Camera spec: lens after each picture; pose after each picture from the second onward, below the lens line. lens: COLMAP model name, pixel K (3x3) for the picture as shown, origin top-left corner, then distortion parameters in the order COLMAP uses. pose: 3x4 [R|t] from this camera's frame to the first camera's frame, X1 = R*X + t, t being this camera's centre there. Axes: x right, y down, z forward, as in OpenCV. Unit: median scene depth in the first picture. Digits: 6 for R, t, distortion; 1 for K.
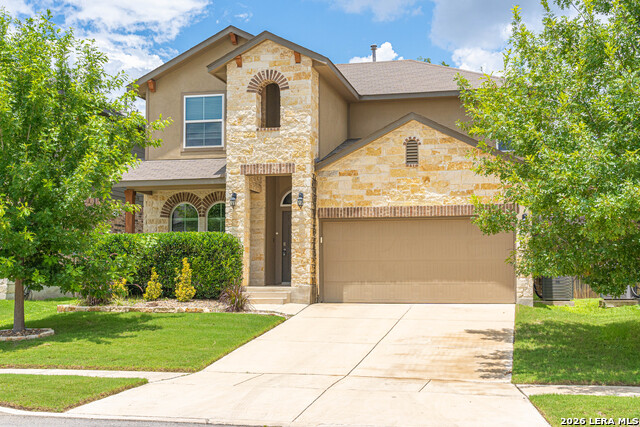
lens RADIAL K [[801.6, 0, 319.0], [0, 801.6, 214.1], [0, 0, 1]] dist [0.015865, 0.000000]
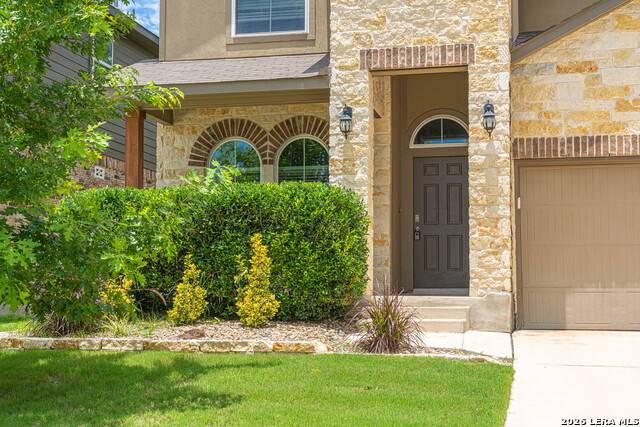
lens RADIAL K [[939.2, 0, 322.9], [0, 939.2, 214.2], [0, 0, 1]] dist [0.033095, 0.000000]
pose [[0.999991, 0.002357, -0.003656, -0.119986], [-0.002363, 0.999996, -0.001619, 0.041592], [0.003652, 0.001627, 0.999992, 0.424604]]
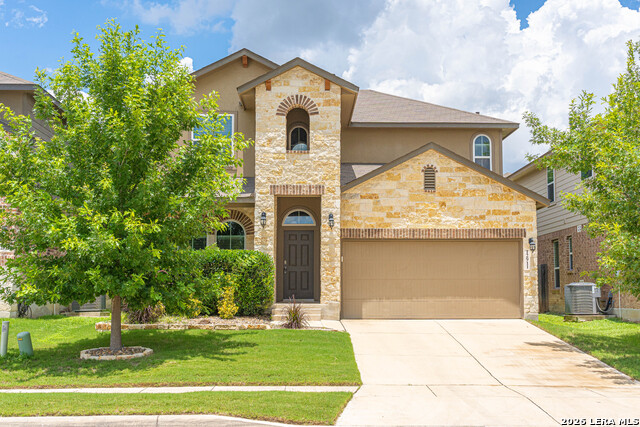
lens RADIAL K [[789.1, 0, 322.3], [0, 789.1, 214.3], [0, 0, 1]] dist [0.026612, 0.000000]
pose [[0.971330, 0.024819, 0.236435, -0.275030], [-0.019720, 0.999520, -0.023908, -0.001067], [-0.236915, 0.018560, 0.971353, 0.000136]]
